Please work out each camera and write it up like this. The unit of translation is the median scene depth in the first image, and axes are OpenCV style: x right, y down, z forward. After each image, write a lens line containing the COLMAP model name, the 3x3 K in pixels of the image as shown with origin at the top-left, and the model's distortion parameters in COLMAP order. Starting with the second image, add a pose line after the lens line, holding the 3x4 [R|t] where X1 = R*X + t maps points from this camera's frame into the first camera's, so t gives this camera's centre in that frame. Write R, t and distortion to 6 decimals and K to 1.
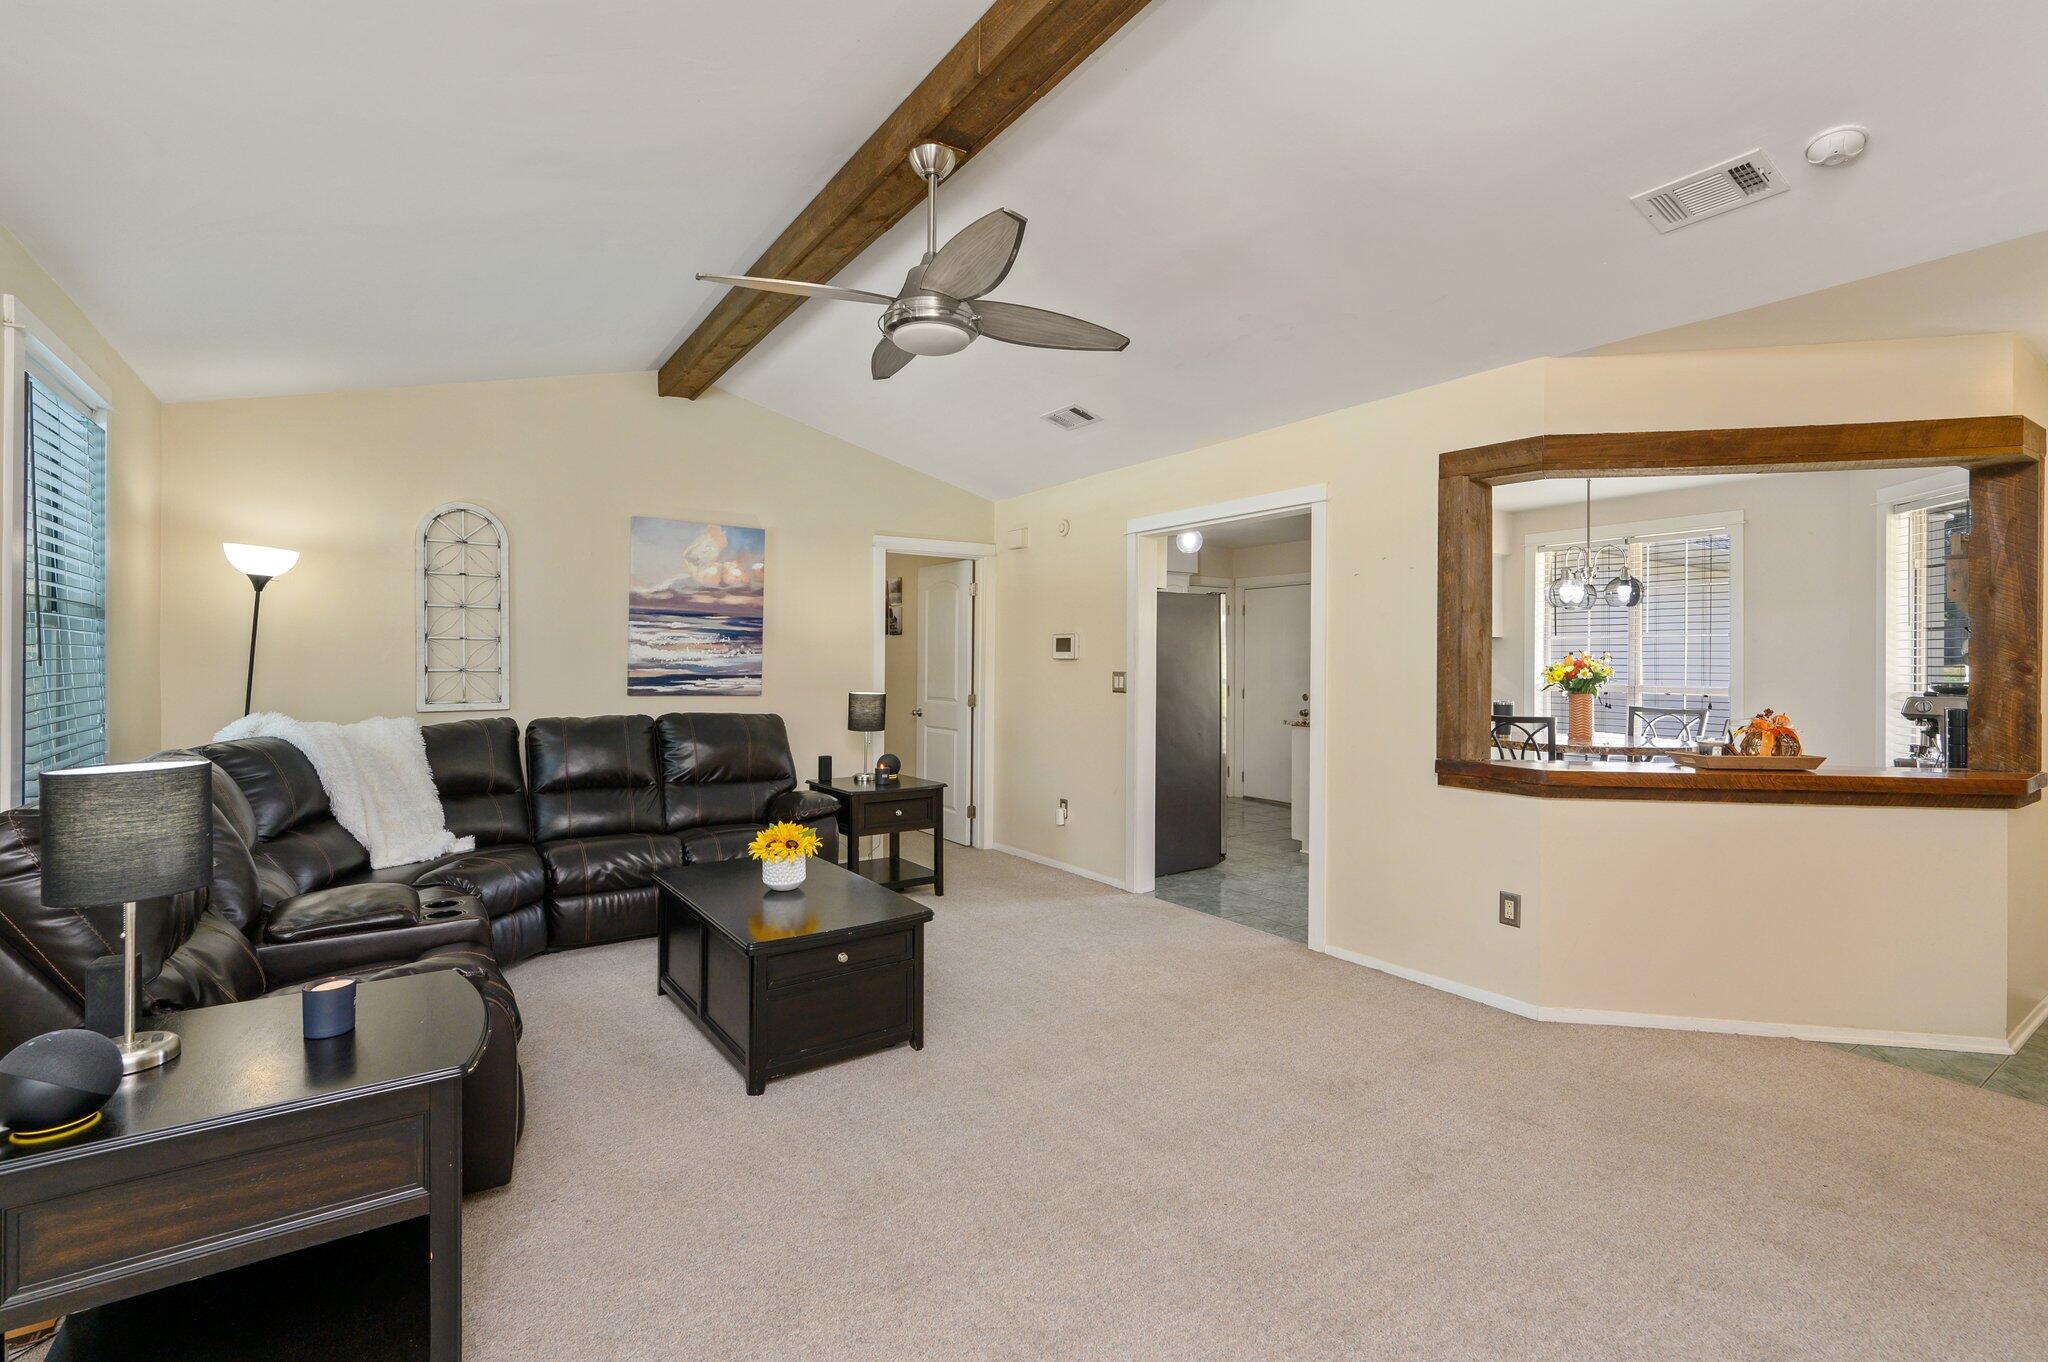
lens RADIAL K [[935.7, 0, 1009.3], [0, 935.7, 665.3], [0, 0, 1]] dist [-0.002016, 0.000469]
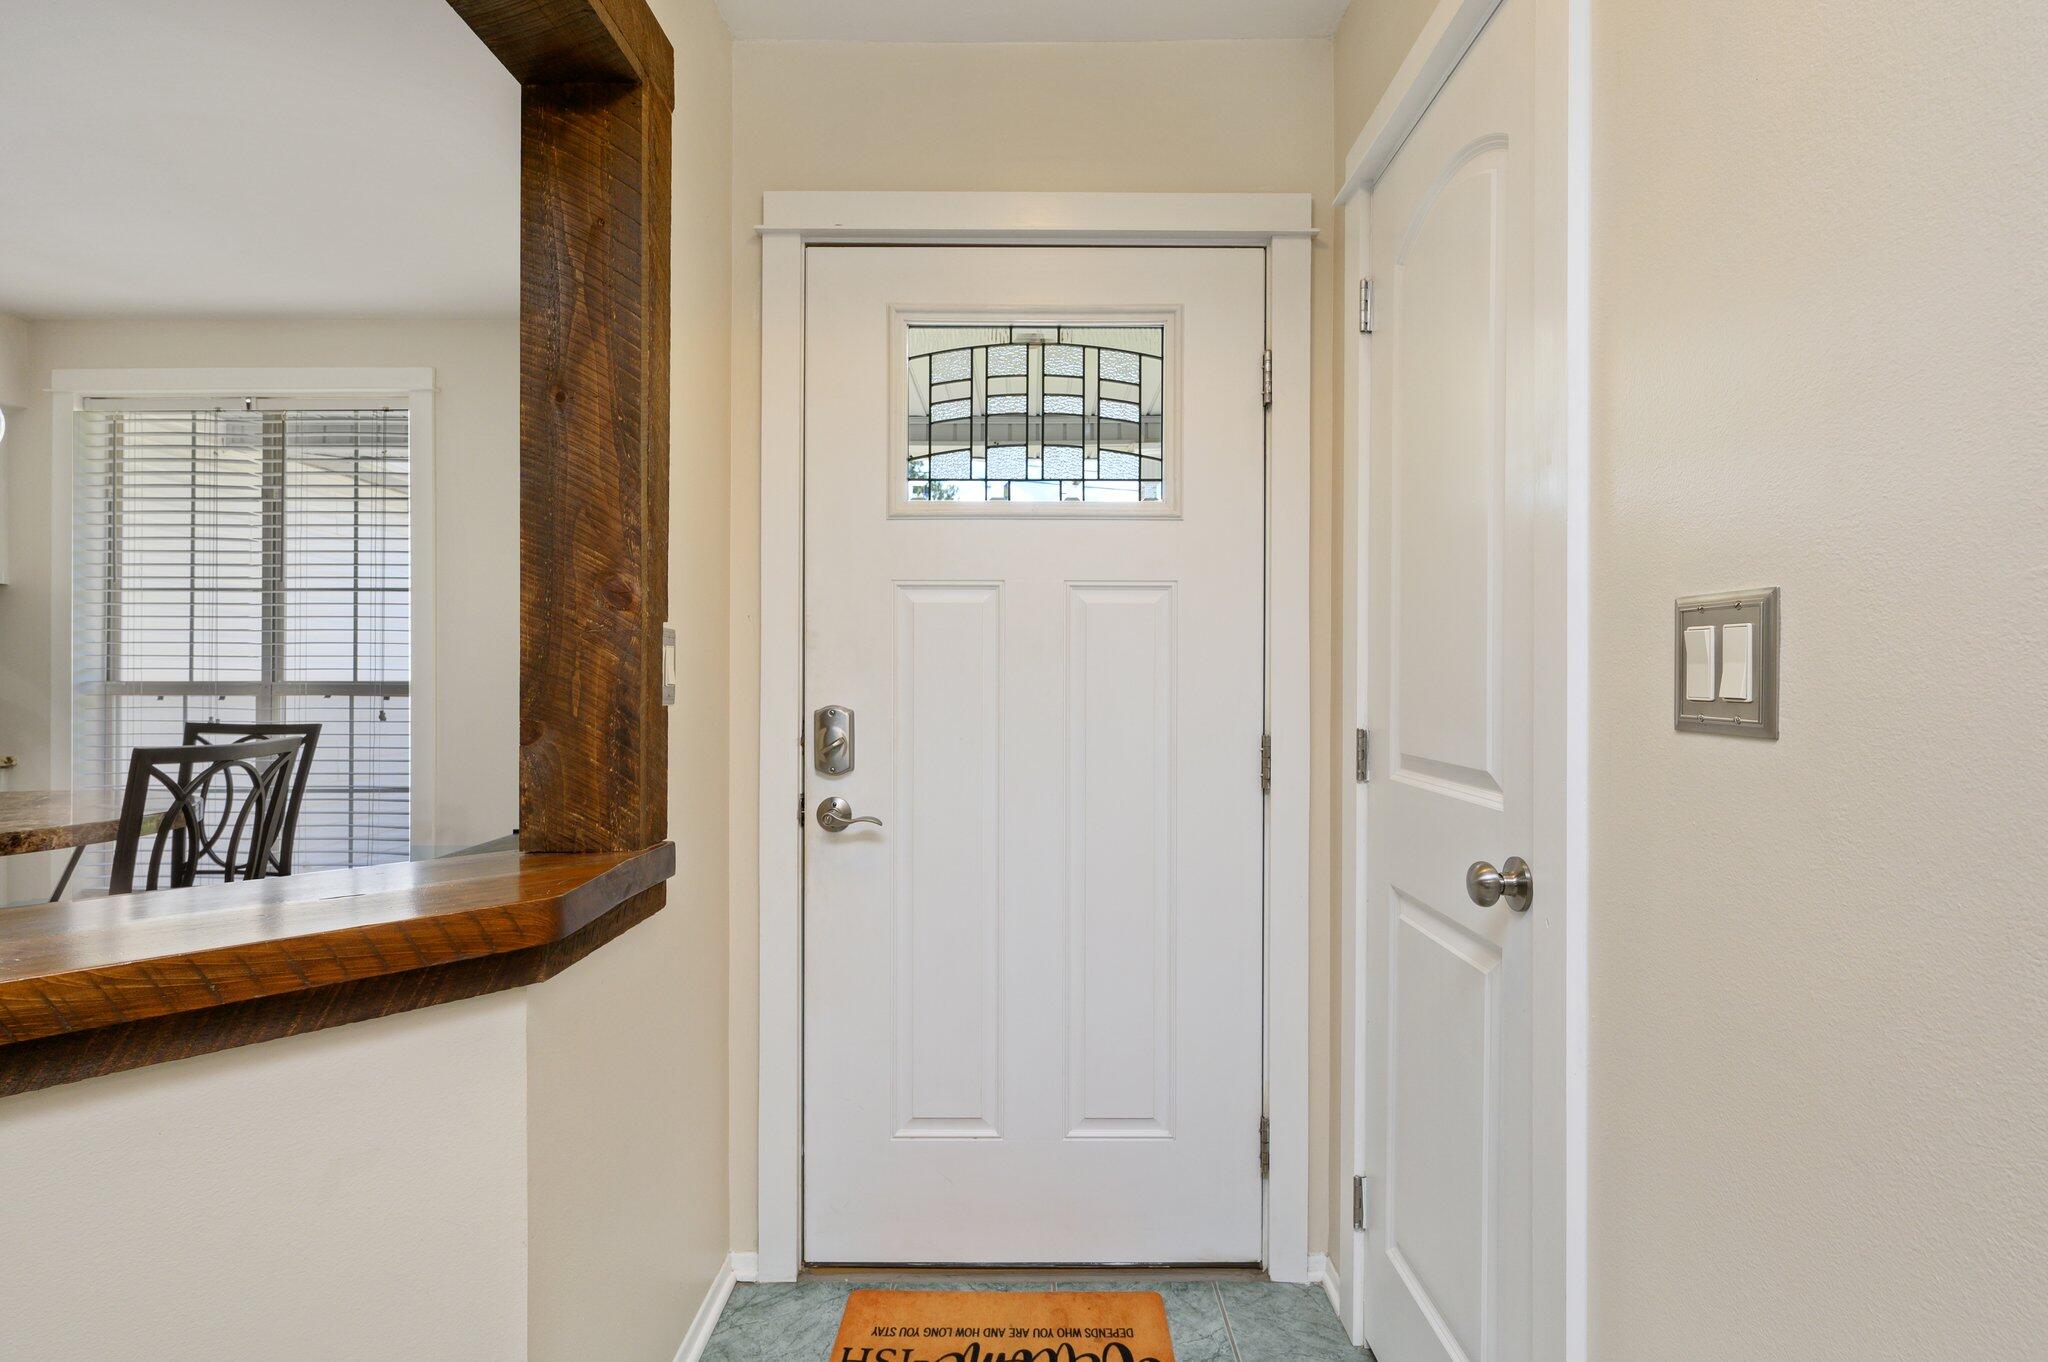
lens RADIAL K [[994.0, 0, 1055.3], [0, 994.0, 669.6], [0, 0, 1]] dist [-0.002242, 0.000253]
pose [[0.538722, 0.009269, 0.842432, 0.401734], [-0.001220, 0.999947, -0.010222, 0.019414], [-0.842482, 0.004479, 0.538705, 0.296093]]
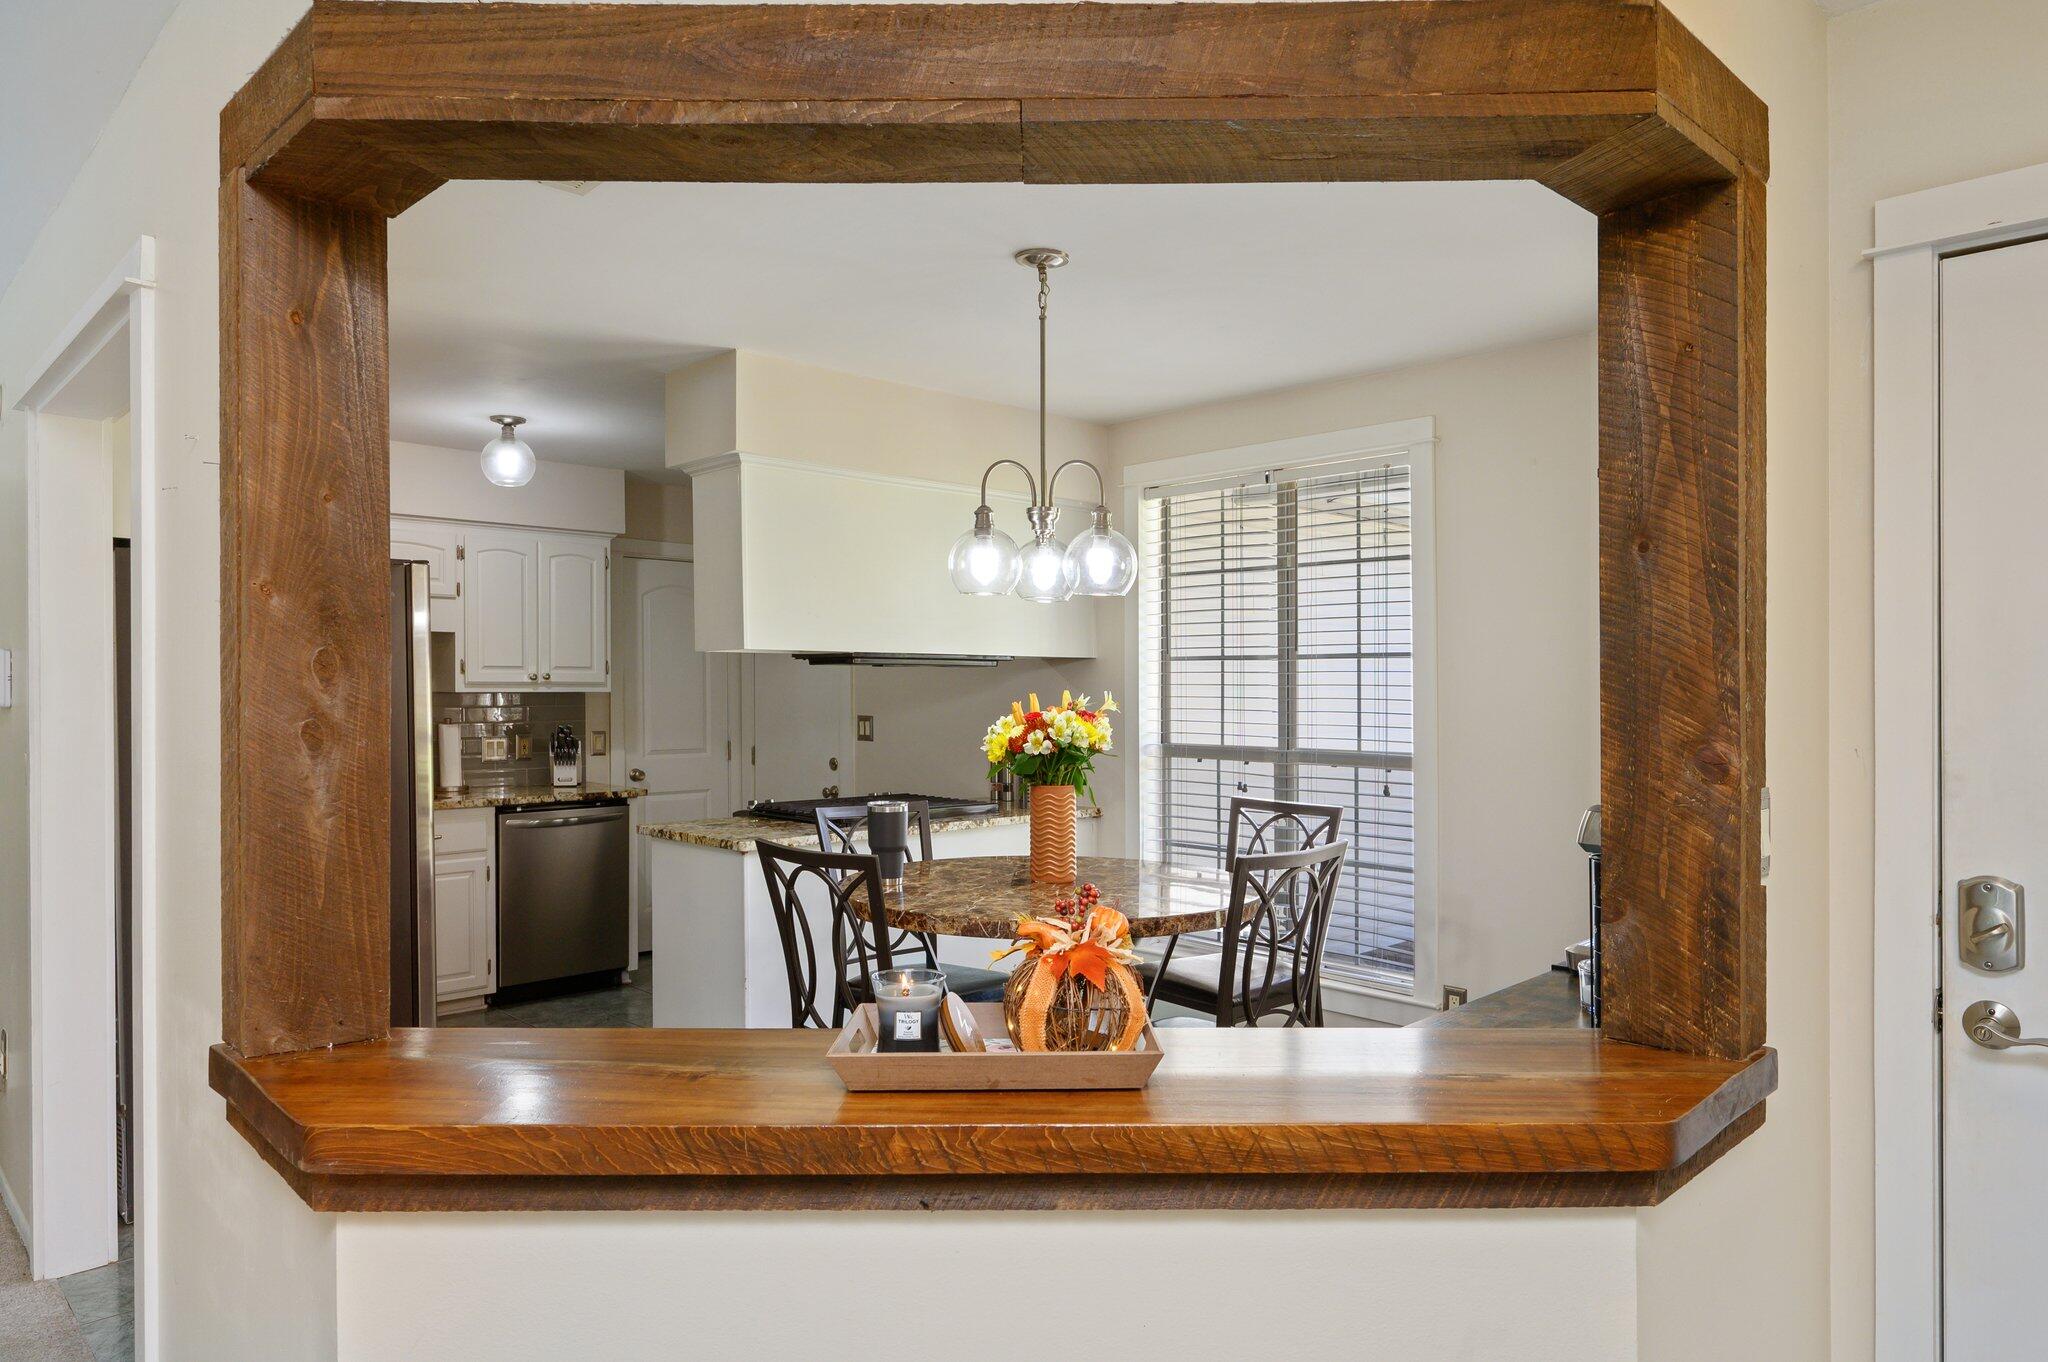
lens RADIAL K [[1311.8, 0, 1045.9], [0, 1311.8, 683.5], [0, 0, 1]] dist [-0.004078, -0.002188]
pose [[0.980927, -0.001606, 0.194371, 0.360068], [0.002095, 0.999995, -0.002311, -0.013349], [-0.194366, 0.002674, 0.980925, 0.272260]]
